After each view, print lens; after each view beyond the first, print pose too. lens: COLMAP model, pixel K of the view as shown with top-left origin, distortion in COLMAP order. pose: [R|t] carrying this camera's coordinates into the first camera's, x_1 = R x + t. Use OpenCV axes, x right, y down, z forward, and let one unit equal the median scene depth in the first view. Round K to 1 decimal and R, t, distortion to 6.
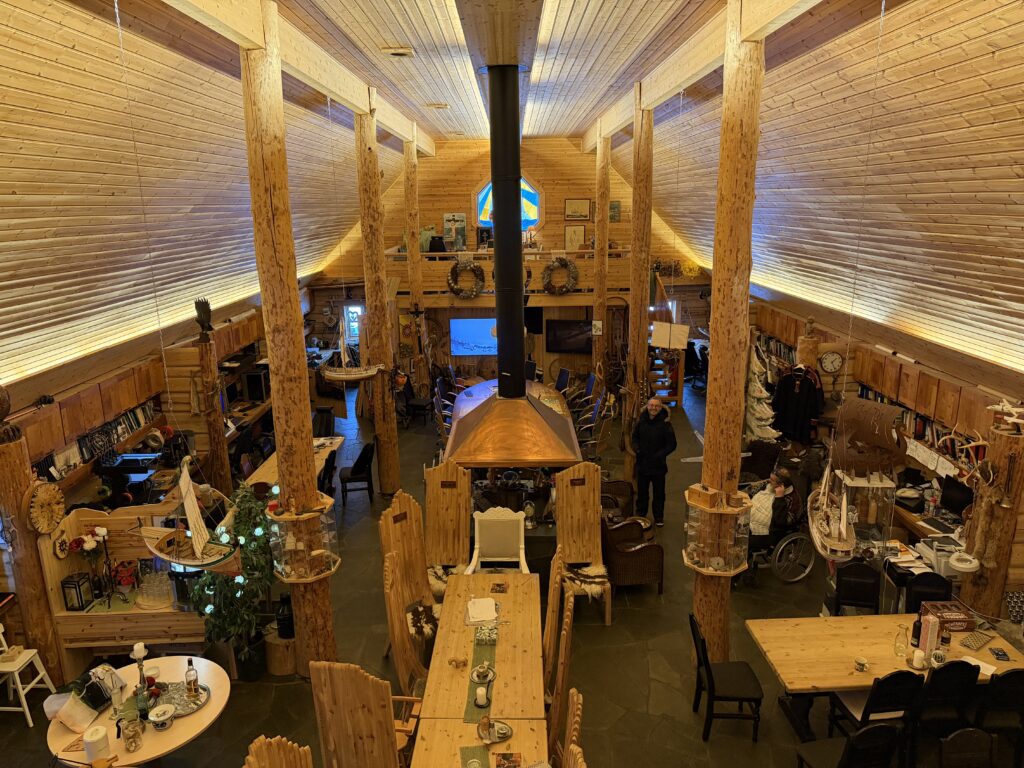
lens RADIAL K [[723.7, 0, 510.9], [0, 723.7, 385.1], [0, 0, 1]] dist [0.028979, -0.032424]
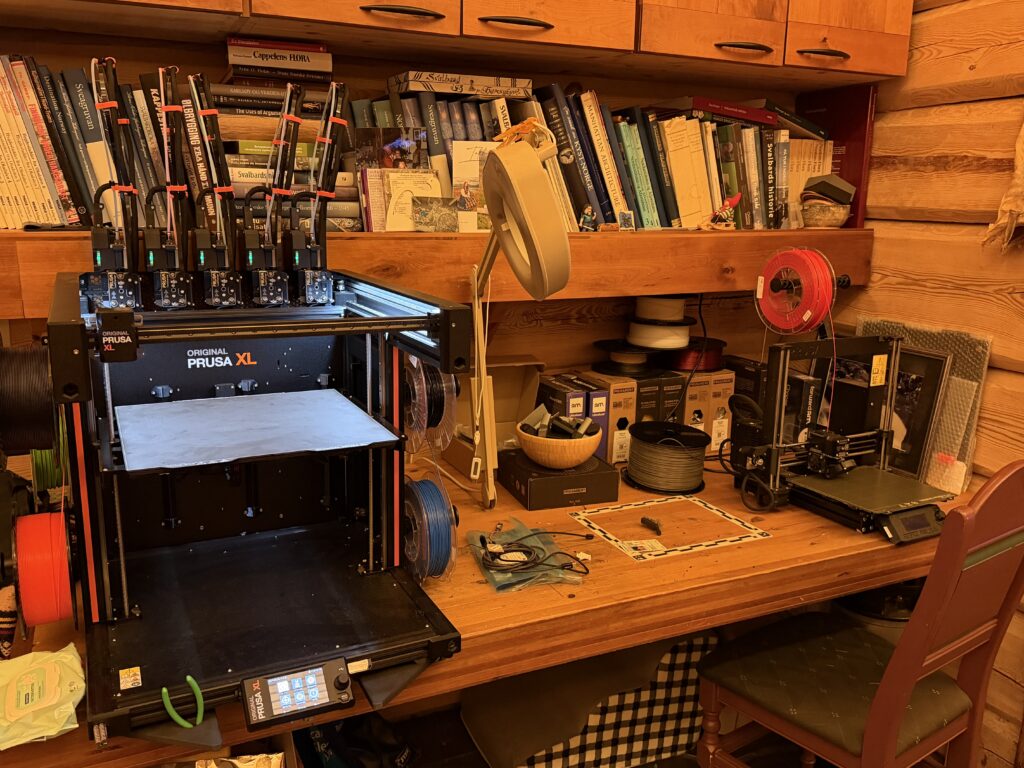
lens RADIAL K [[903.6, 0, 514.9], [0, 903.6, 386.3], [0, 0, 1]] dist [0.004807, -0.000896]
pose [[0.441266, 0.212584, -0.871833, -0.308381], [-0.245603, 0.963050, 0.110518, 0.075712], [0.863113, 0.165357, 0.477173, 0.822305]]
